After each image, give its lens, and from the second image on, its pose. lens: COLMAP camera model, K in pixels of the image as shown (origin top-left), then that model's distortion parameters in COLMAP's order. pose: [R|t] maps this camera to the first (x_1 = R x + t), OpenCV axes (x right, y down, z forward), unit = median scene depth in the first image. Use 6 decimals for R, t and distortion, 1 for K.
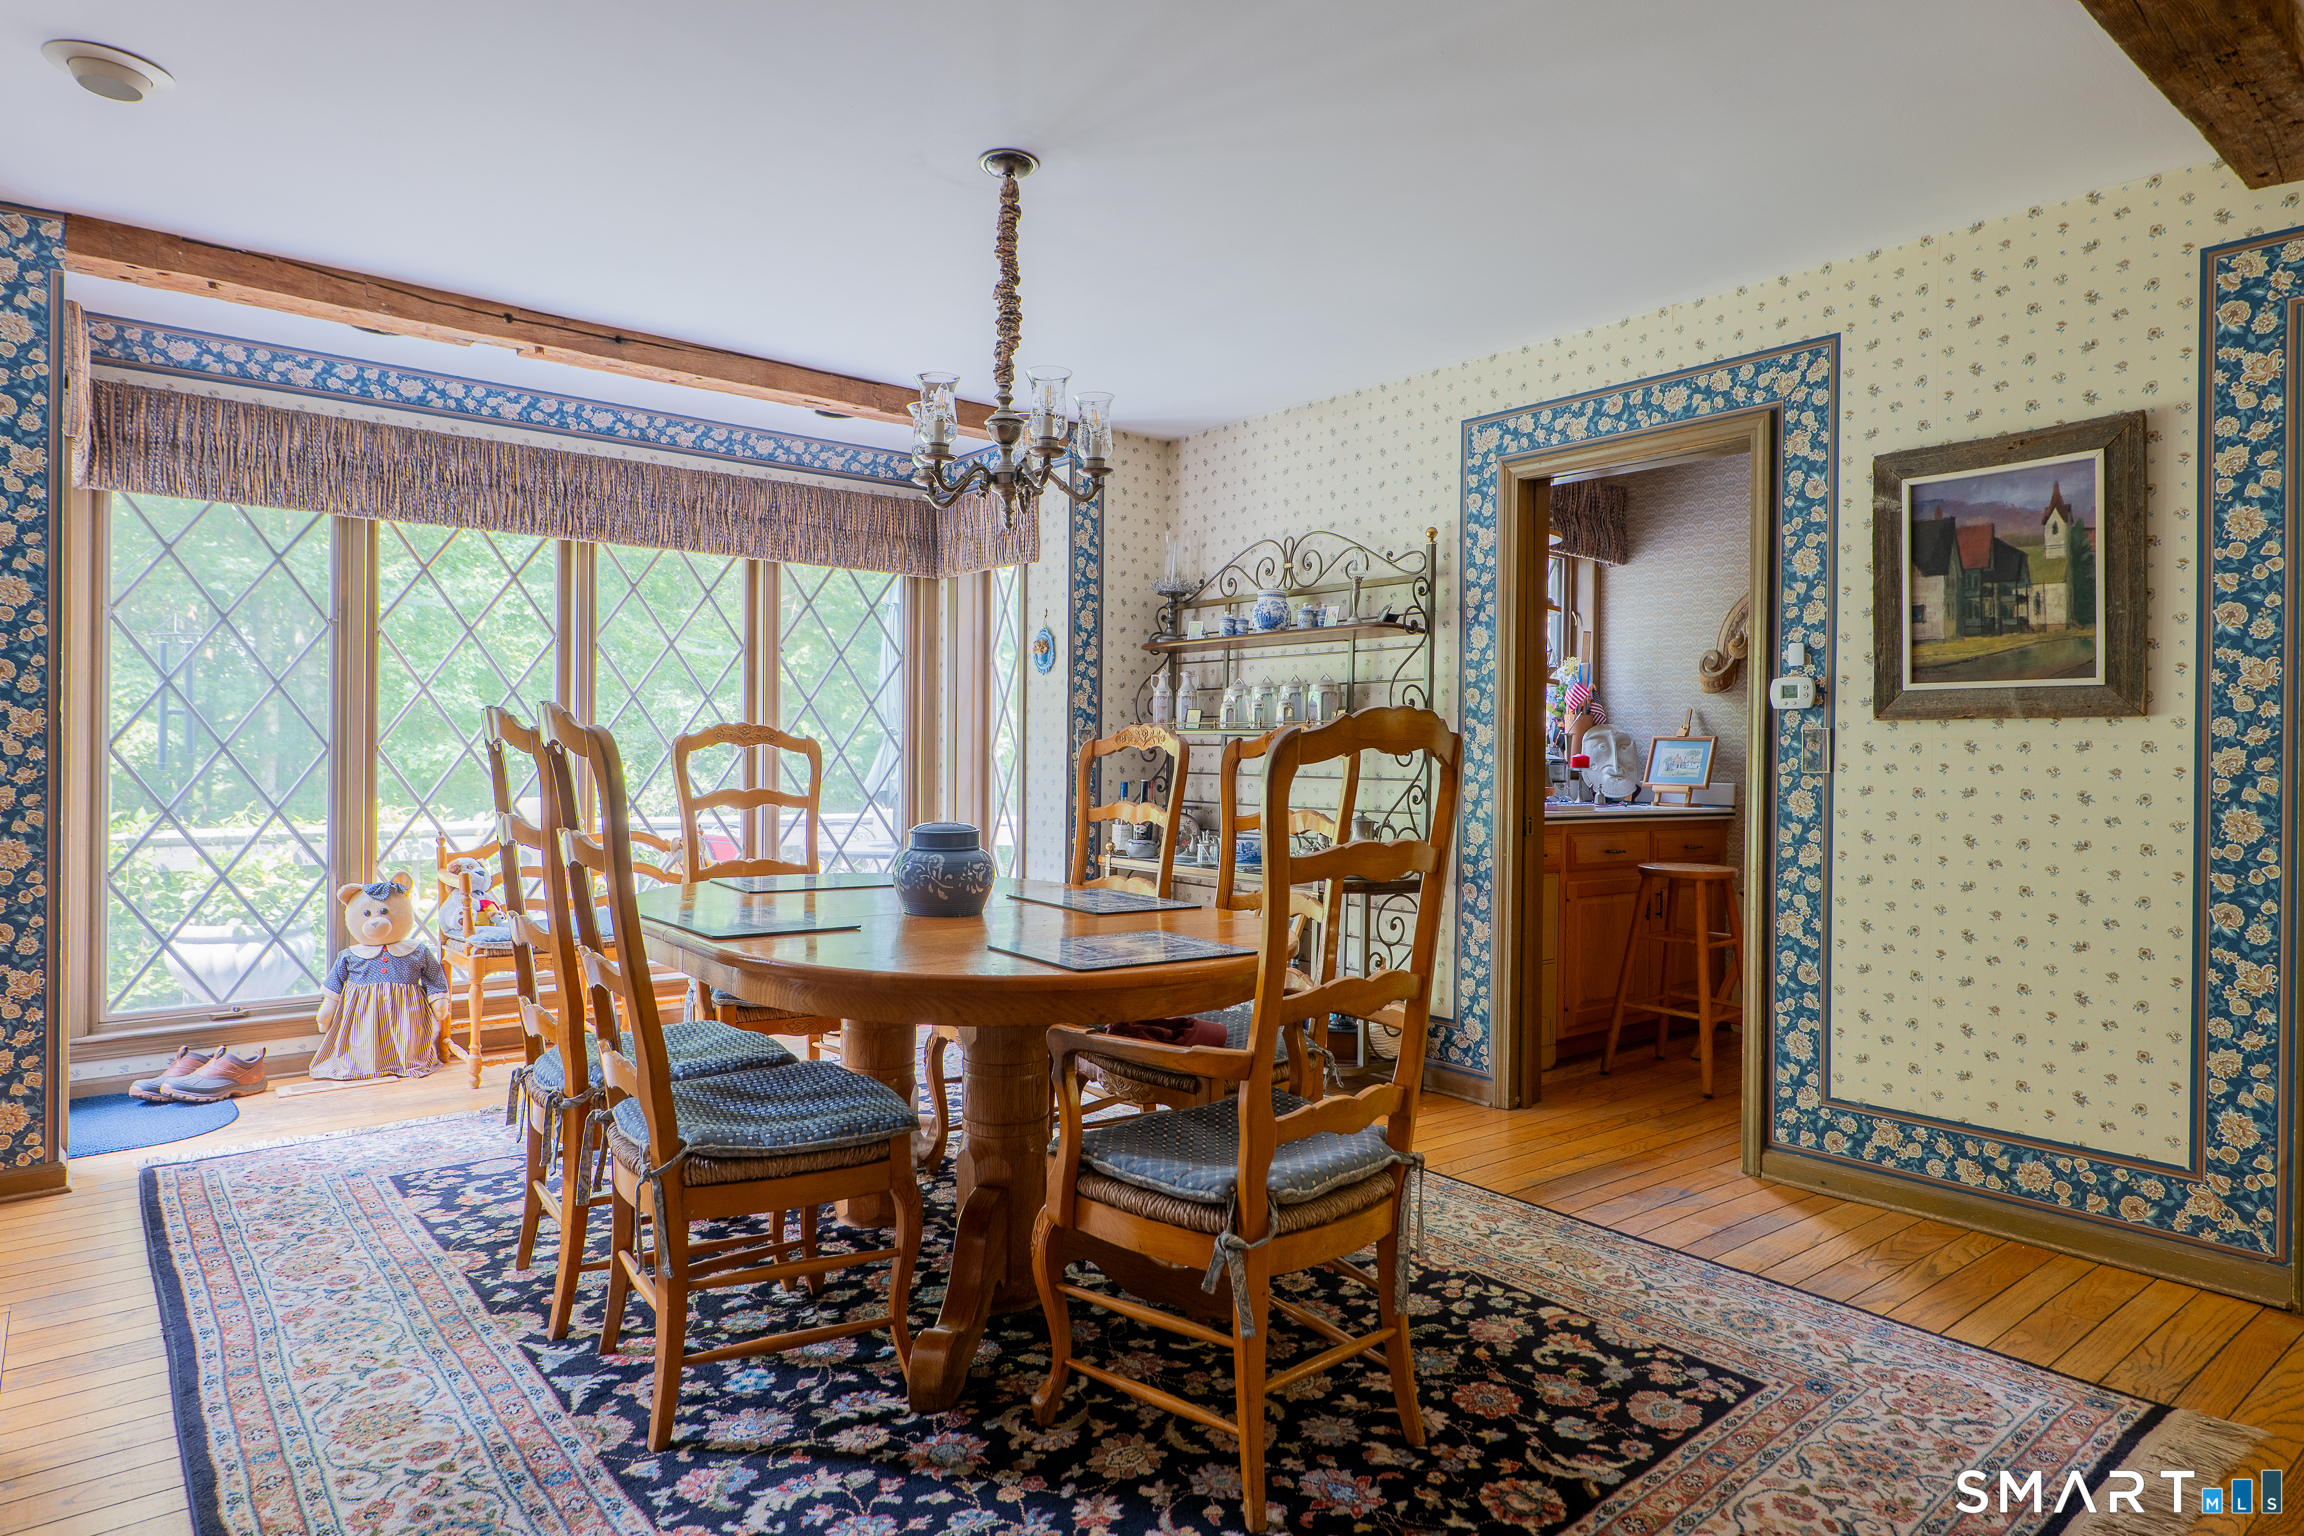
lens RADIAL K [[1330.0, 0, 1152.0], [0, 1330.0, 768.0], [0, 0, 1]] dist [-0.002138, -0.001635]
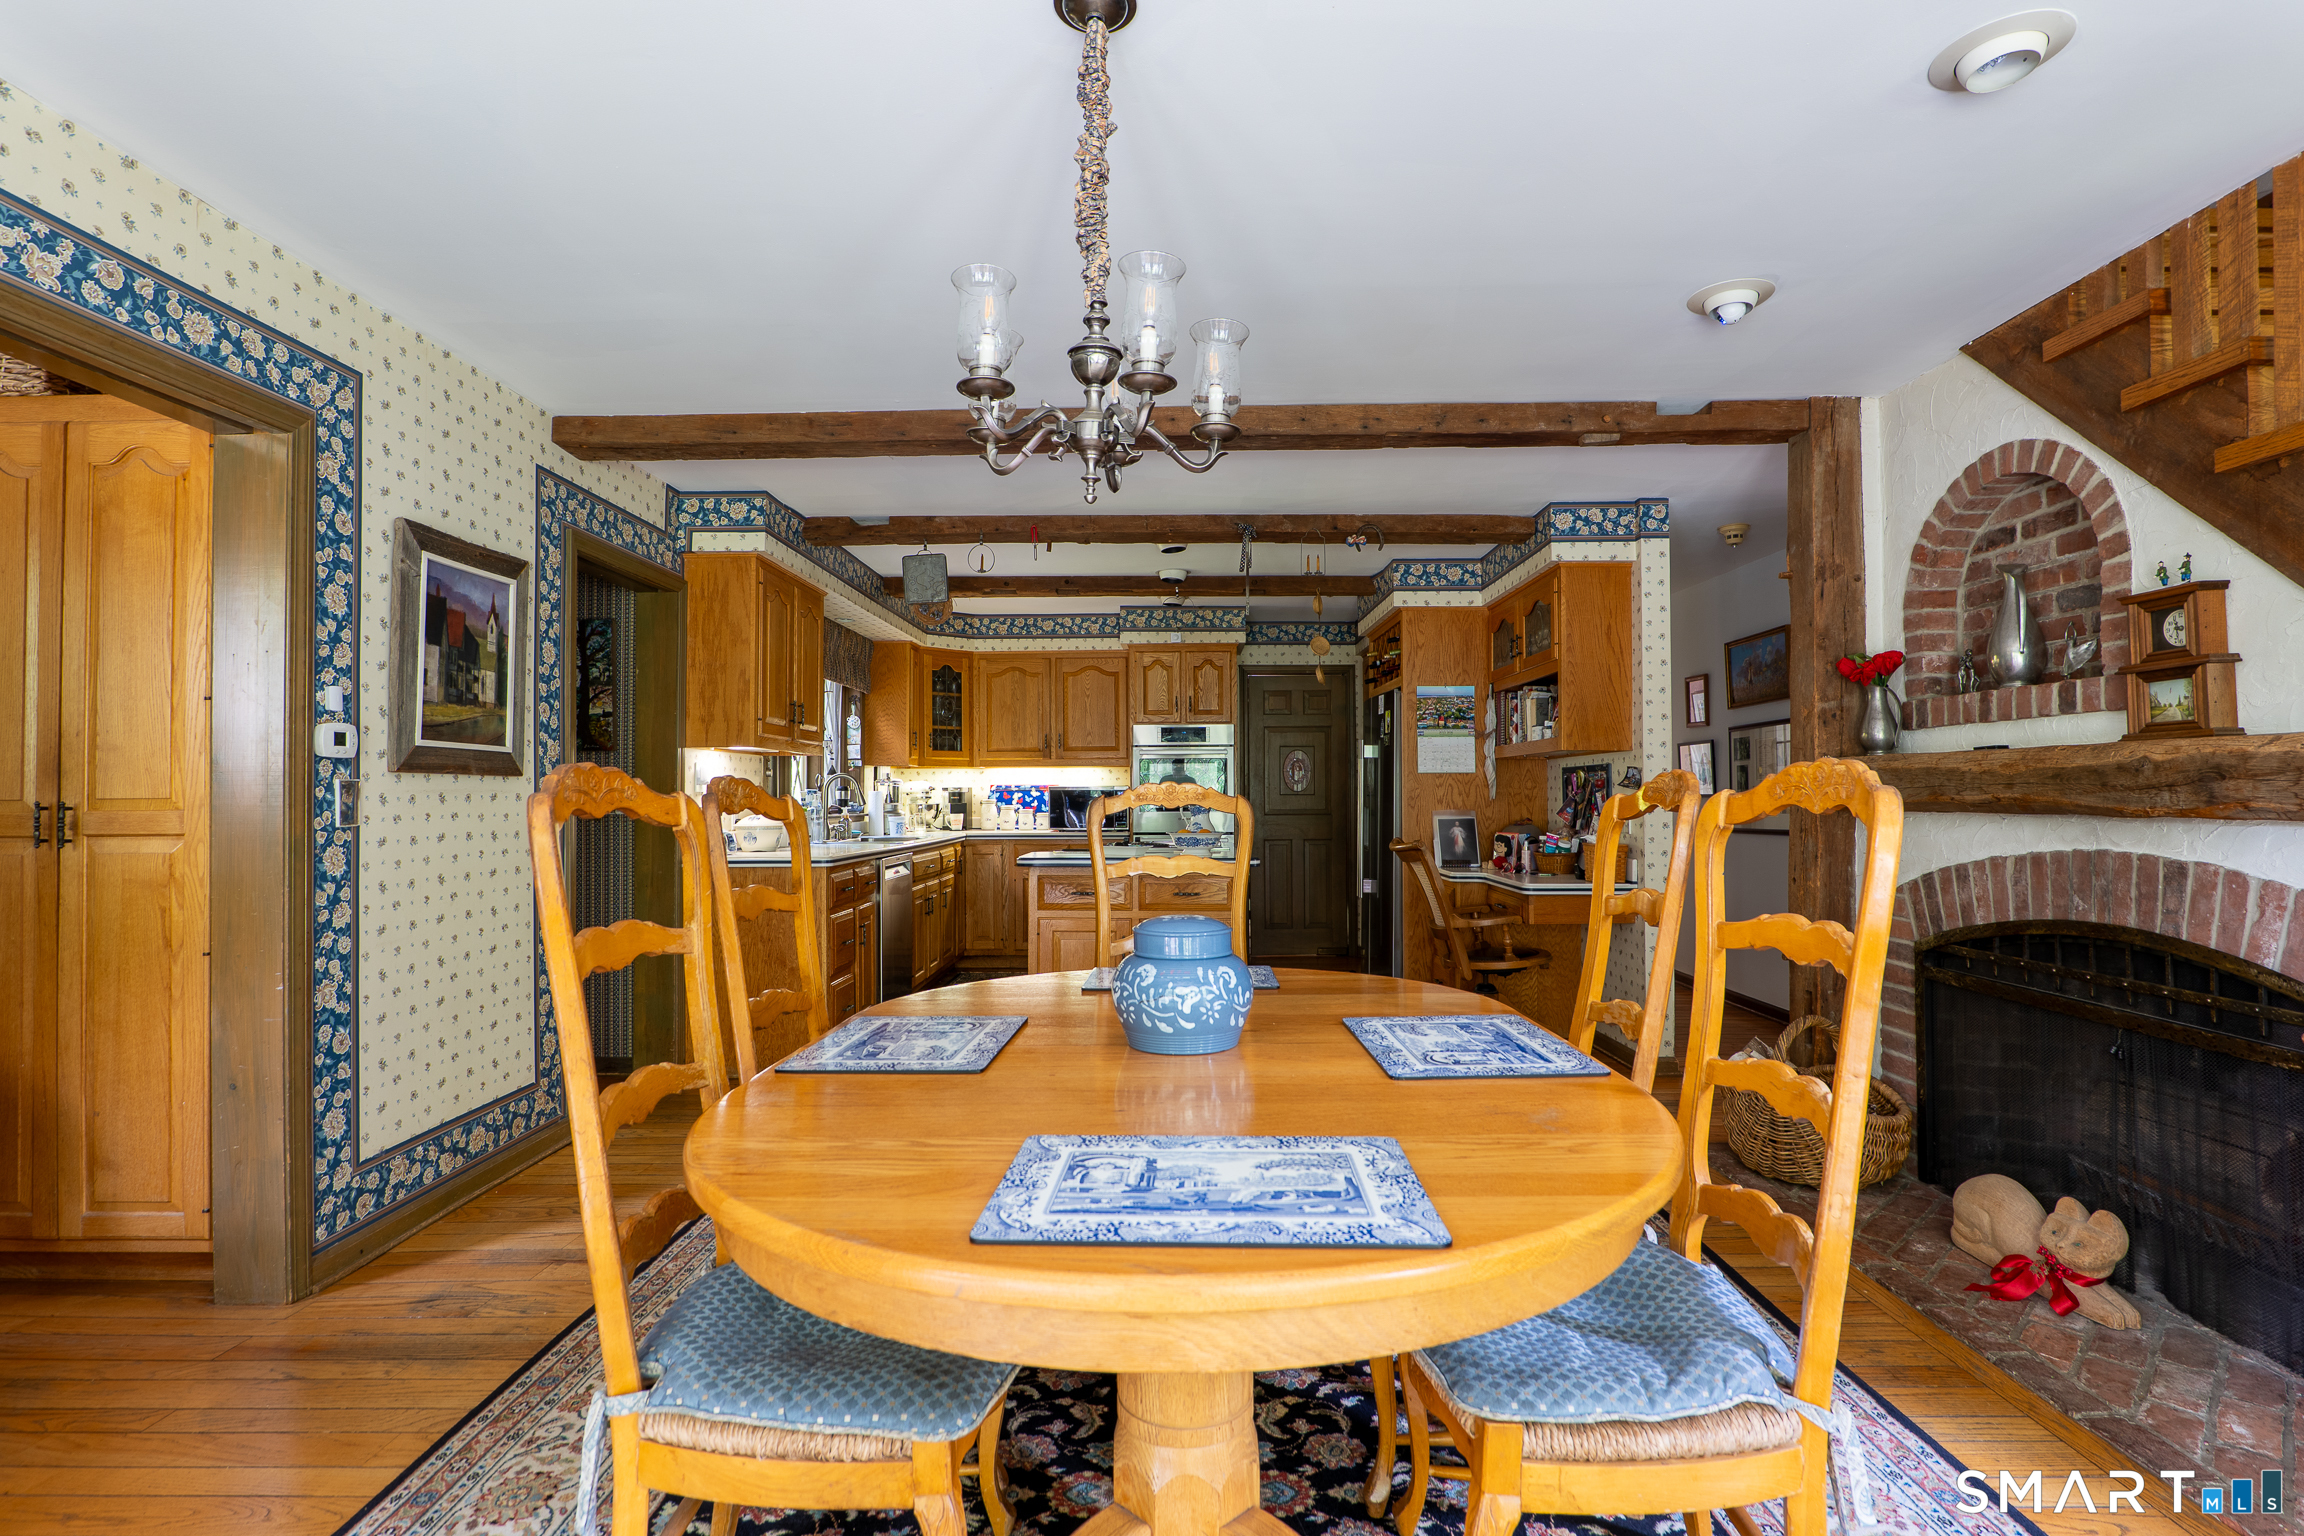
lens RADIAL K [[1068.3, 0, 1157.9], [0, 1068.3, 777.0], [0, 0, 1]] dist [-0.021005, 0.000329]
pose [[-0.764359, 0.000765, 0.644790, -0.427541], [-0.000052, 0.999999, -0.001248, -0.031053], [-0.644791, -0.000987, -0.764359, 1.218496]]
